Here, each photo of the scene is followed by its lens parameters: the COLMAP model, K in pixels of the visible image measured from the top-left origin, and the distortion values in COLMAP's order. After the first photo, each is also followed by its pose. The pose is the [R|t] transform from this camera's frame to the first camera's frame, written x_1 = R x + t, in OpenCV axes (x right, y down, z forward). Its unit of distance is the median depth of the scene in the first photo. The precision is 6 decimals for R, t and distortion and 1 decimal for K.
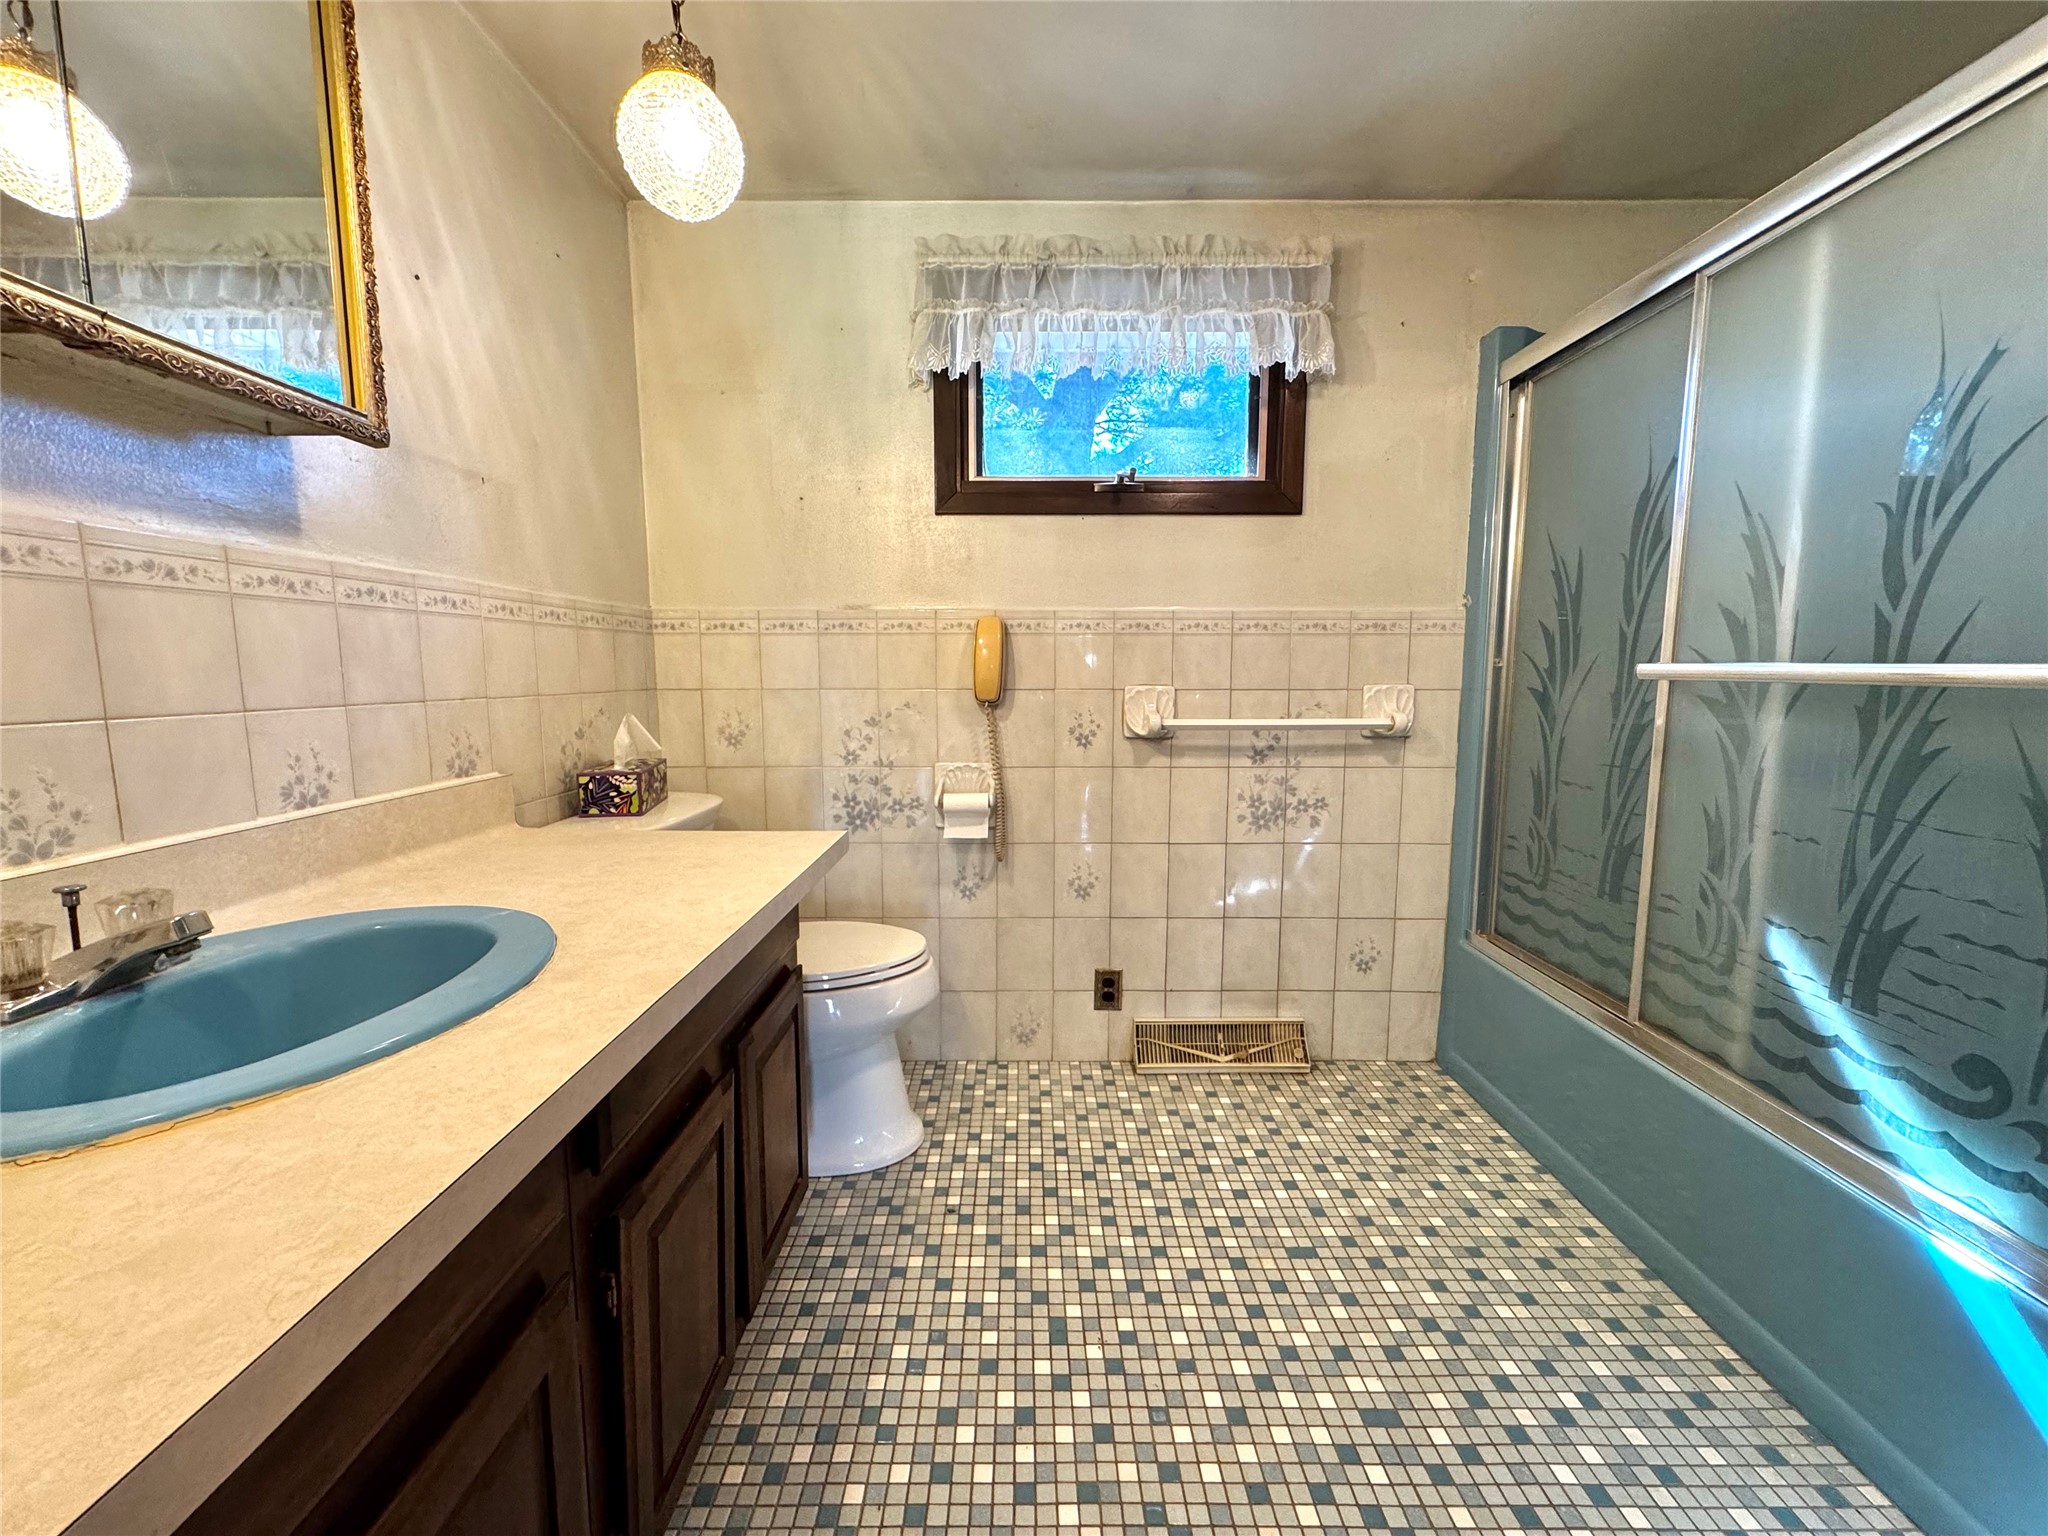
lens RADIAL K [[815.4, 0, 1023.0], [0, 815.4, 765.2], [0, 0, 1]] dist [-0.001715, -0.000259]
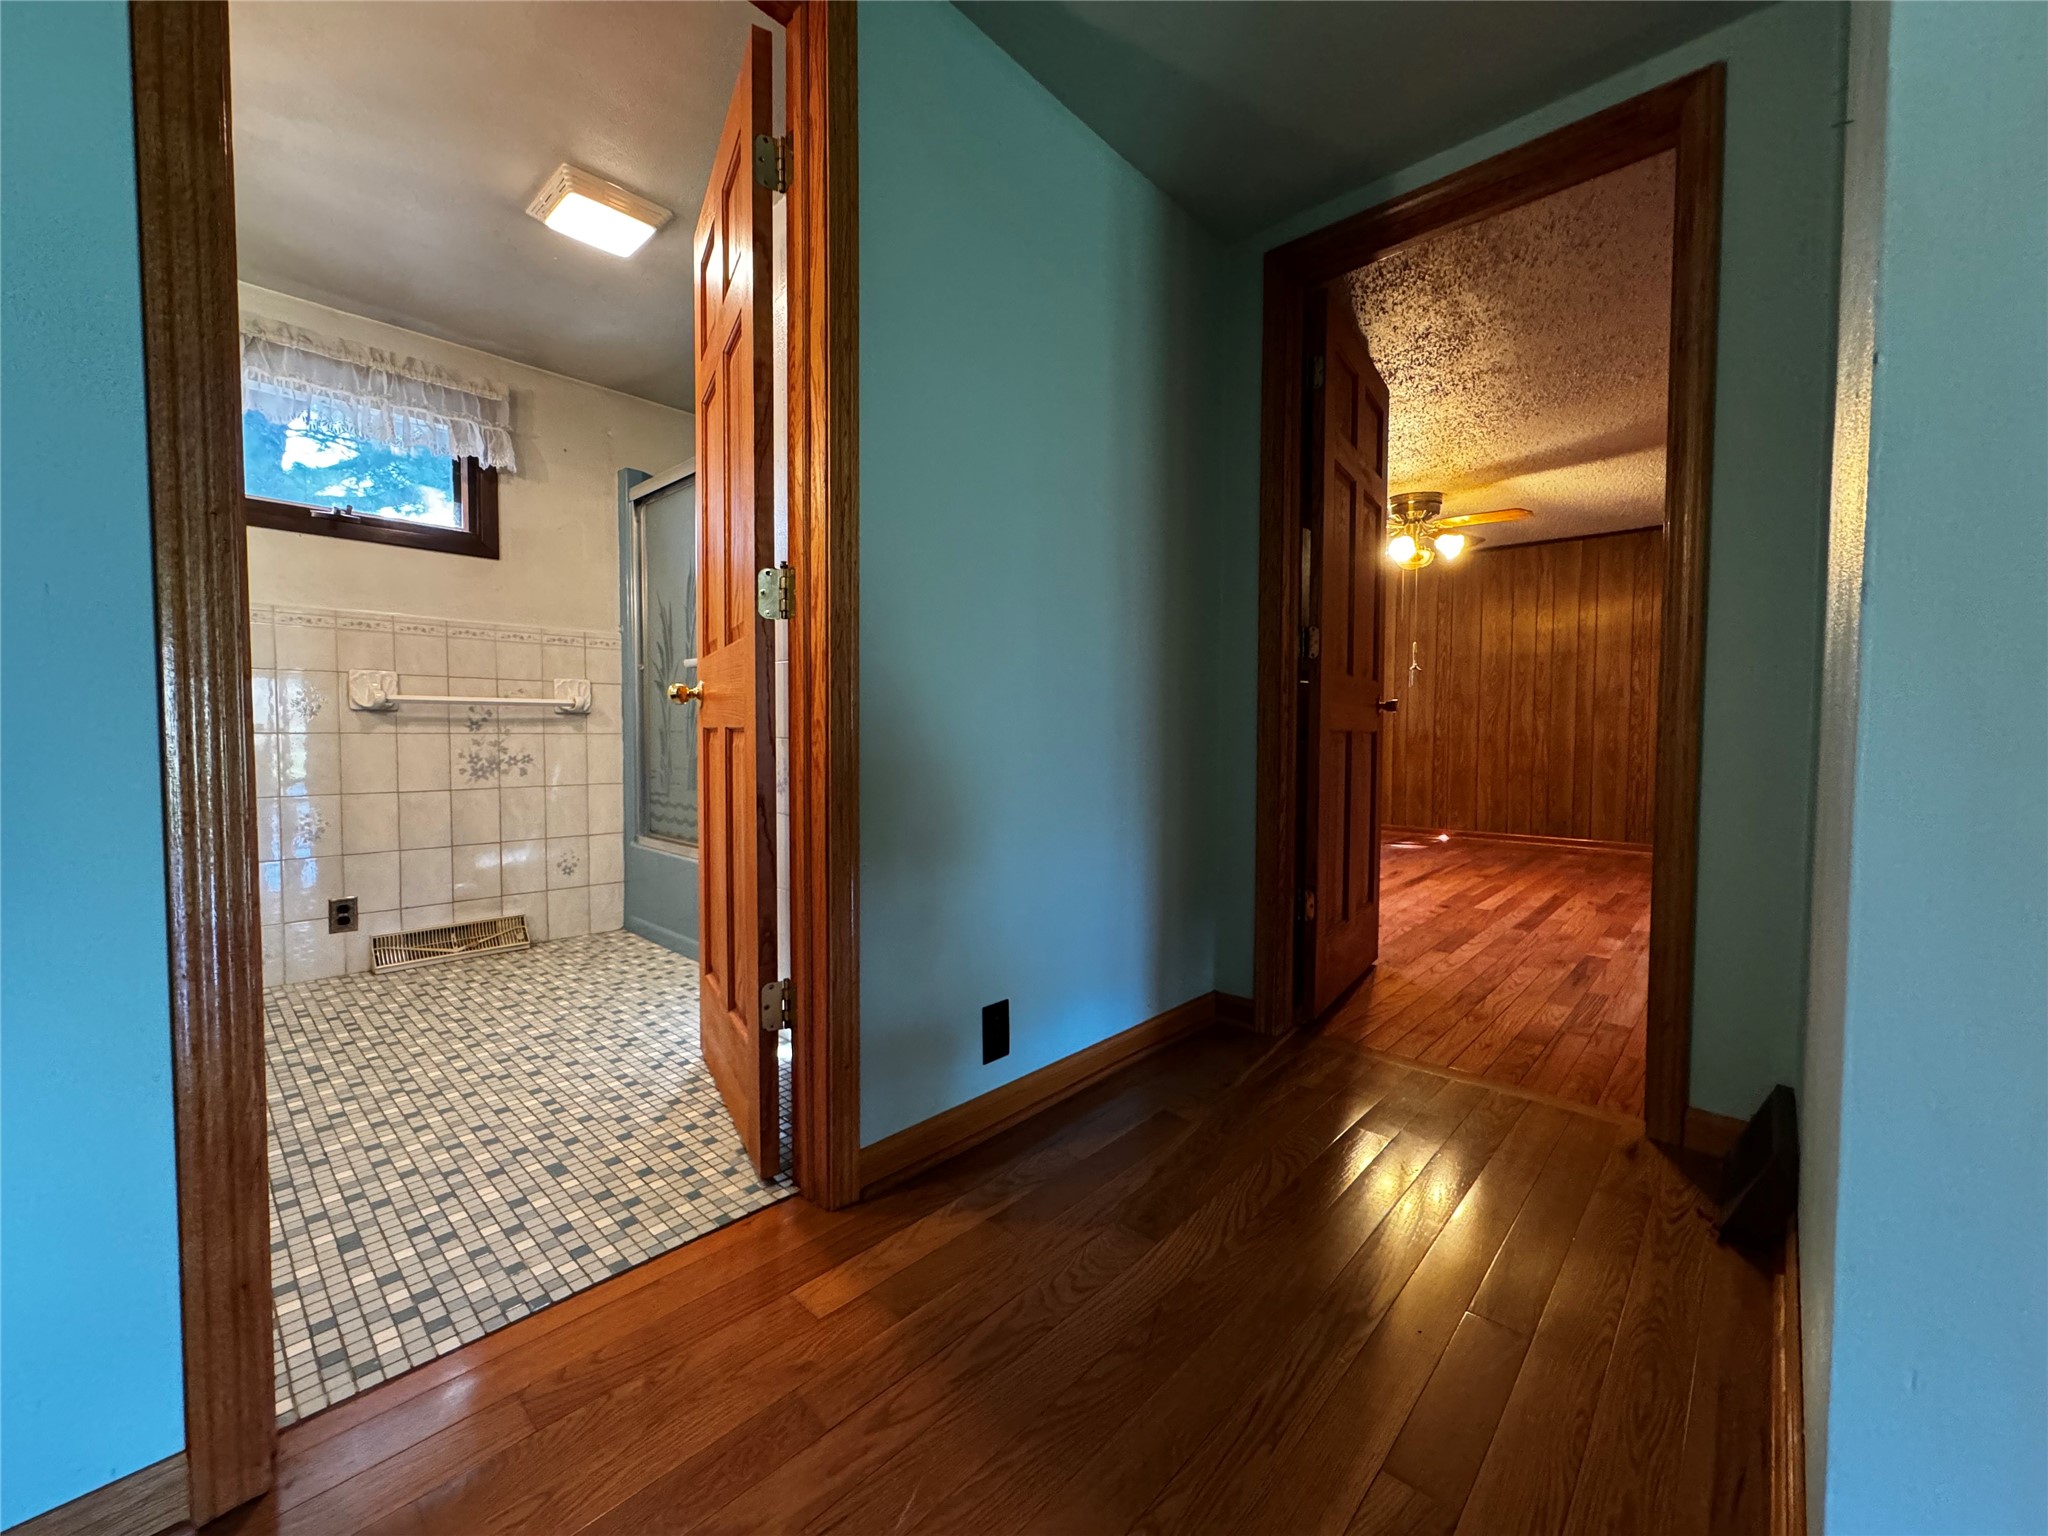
lens RADIAL K [[815.4, 0, 1026.9], [0, 815.4, 765.5], [0, 0, 1]] dist [-0.001715, -0.000259]
pose [[0.679824, -0.026471, 0.732897, -0.092048], [0.080539, 0.995999, -0.038733, 0.187179], [-0.728939, 0.085359, 0.679236, -0.630337]]
